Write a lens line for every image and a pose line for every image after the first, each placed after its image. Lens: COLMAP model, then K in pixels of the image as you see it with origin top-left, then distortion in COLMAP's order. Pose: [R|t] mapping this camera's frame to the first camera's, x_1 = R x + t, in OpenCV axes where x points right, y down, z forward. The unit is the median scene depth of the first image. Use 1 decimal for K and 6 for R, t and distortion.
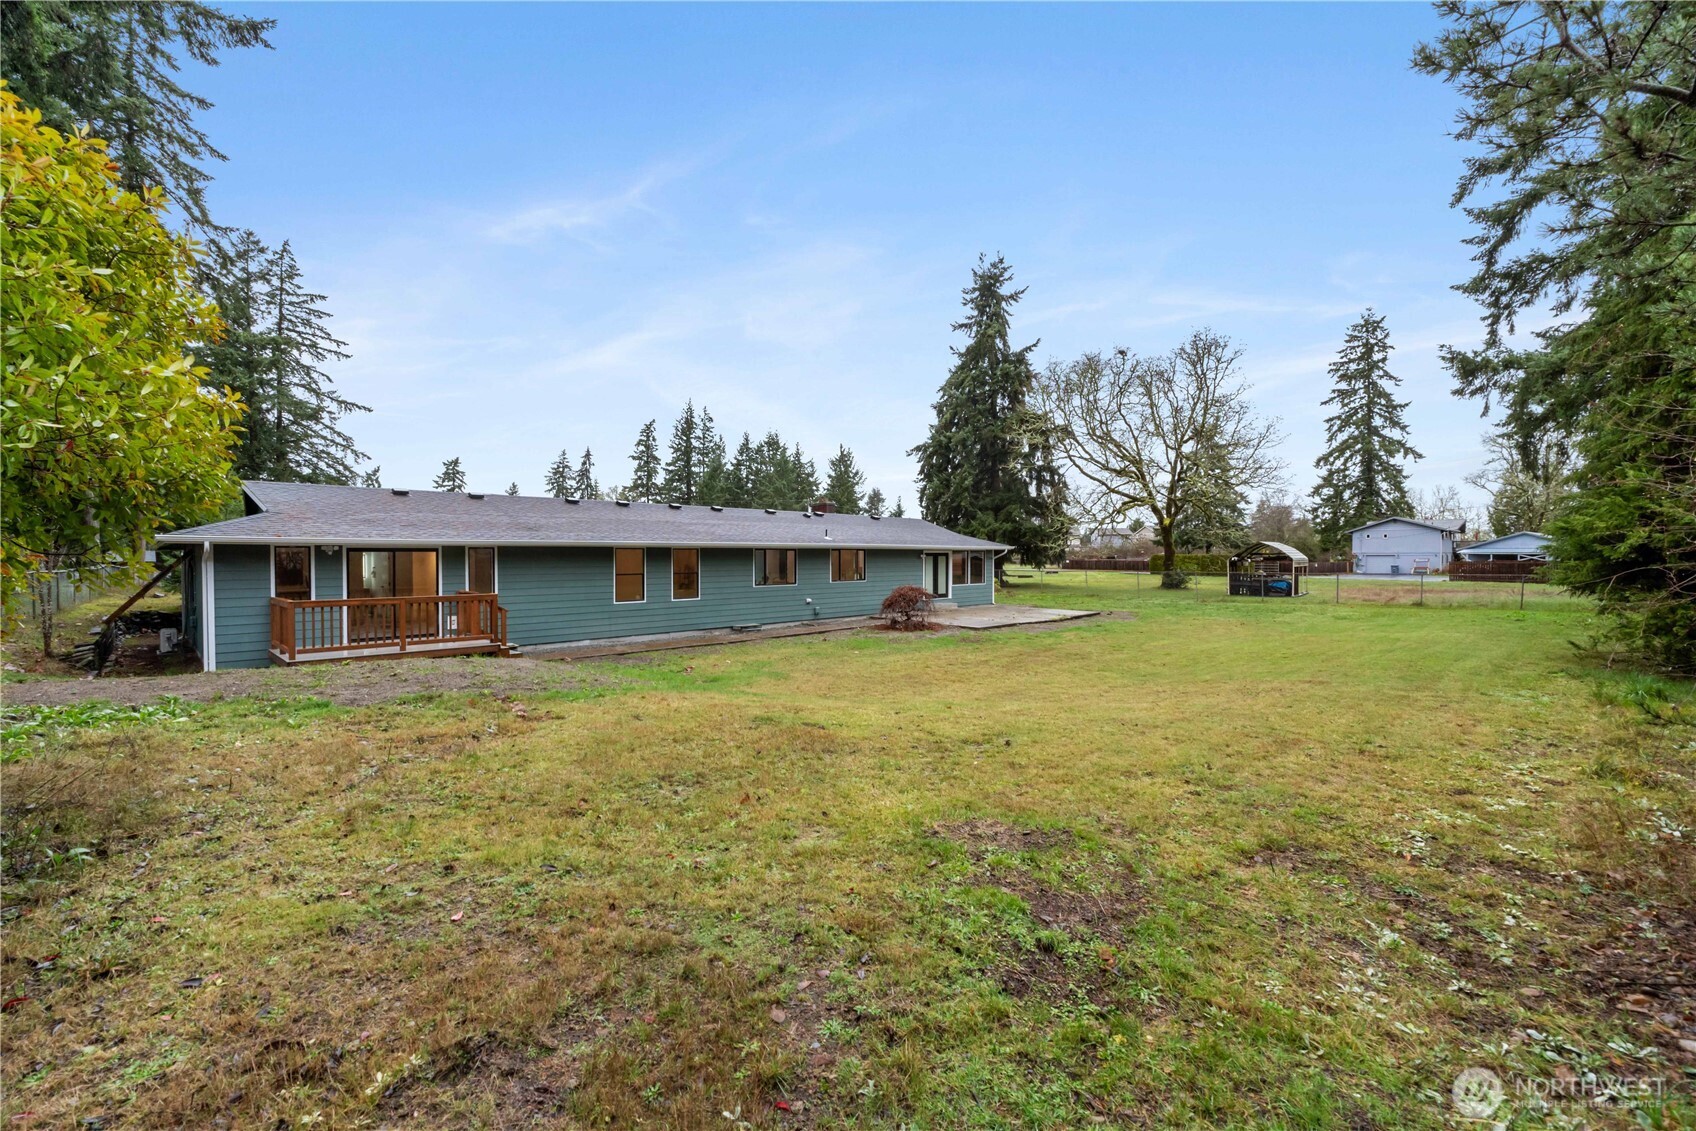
lens RADIAL K [[729.2, 0, 848.1], [0, 729.2, 565.1], [0, 0, 1]] dist [-0.000517, 0.000110]
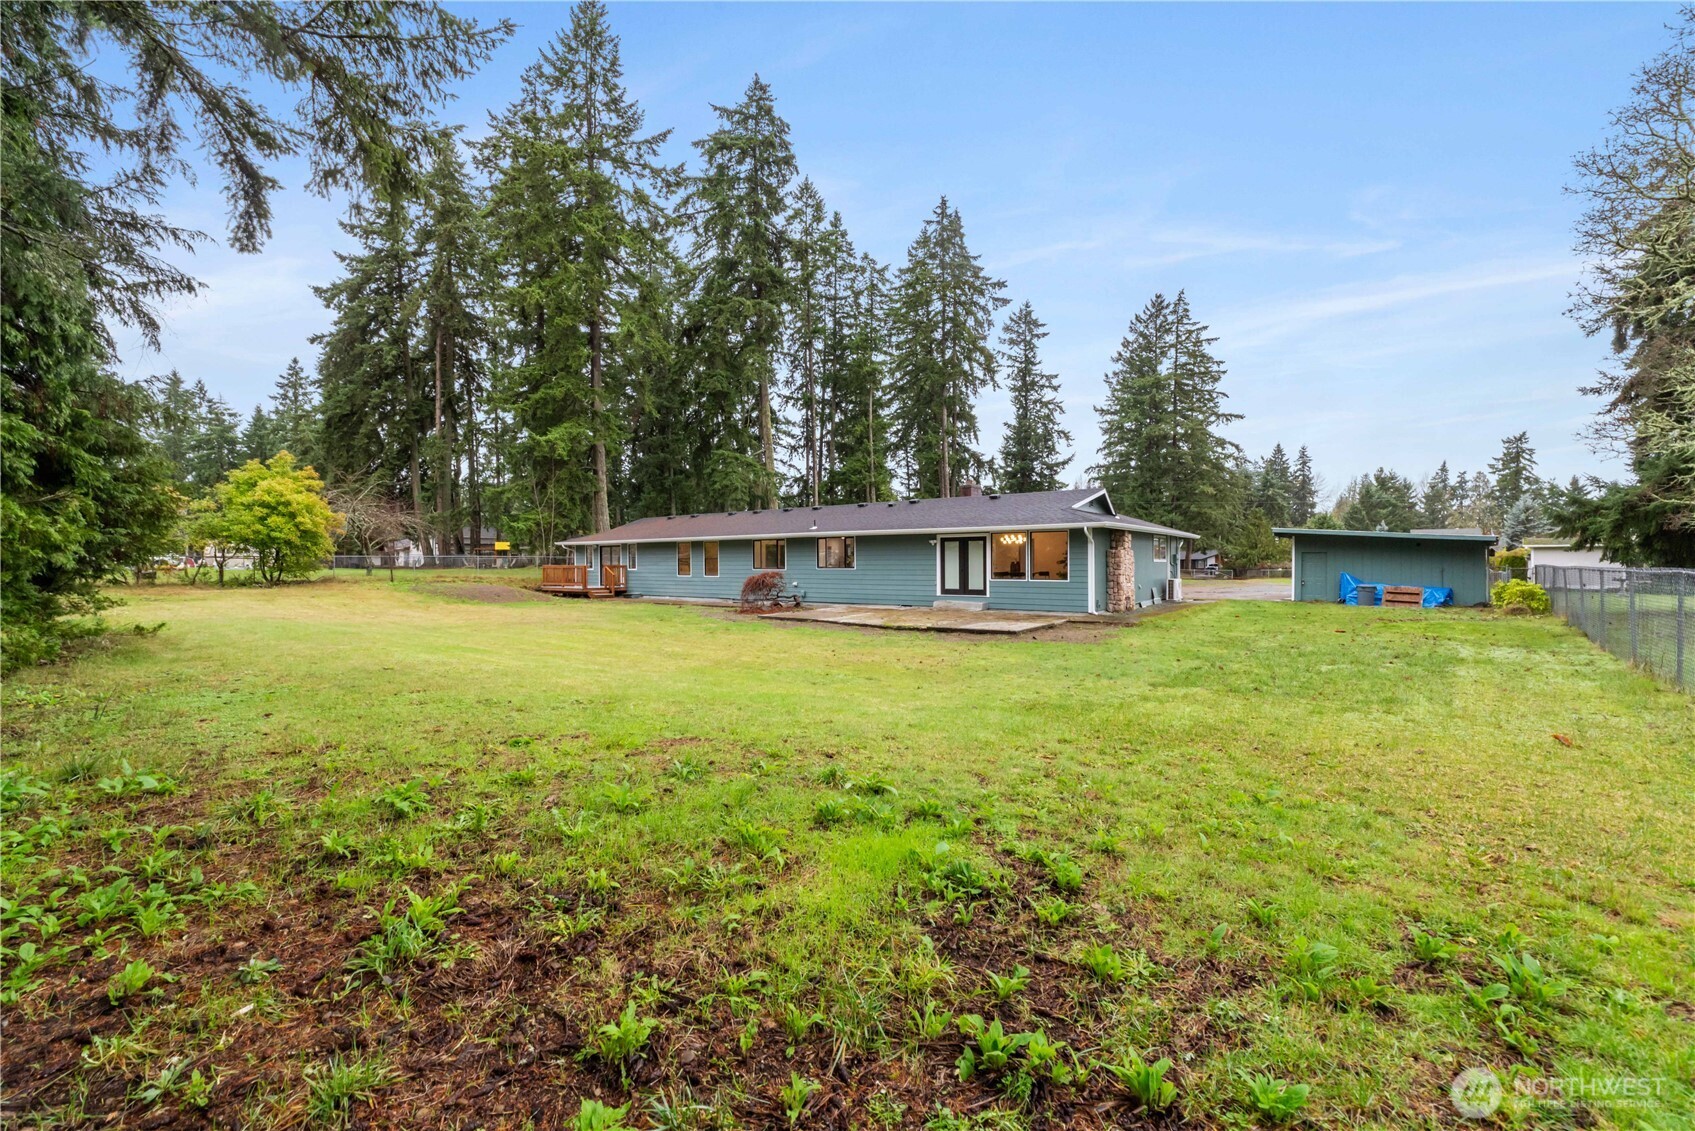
lens RADIAL K [[728.8, 0, 847.6], [0, 728.8, 565.0], [0, 0, 1]] dist [-0.000517, 0.000110]
pose [[0.072741, 0.001316, -0.997350, 0.940493], [-0.005579, 0.999984, 0.000912, 0.014077], [0.997335, 0.005498, 0.072747, 0.844761]]
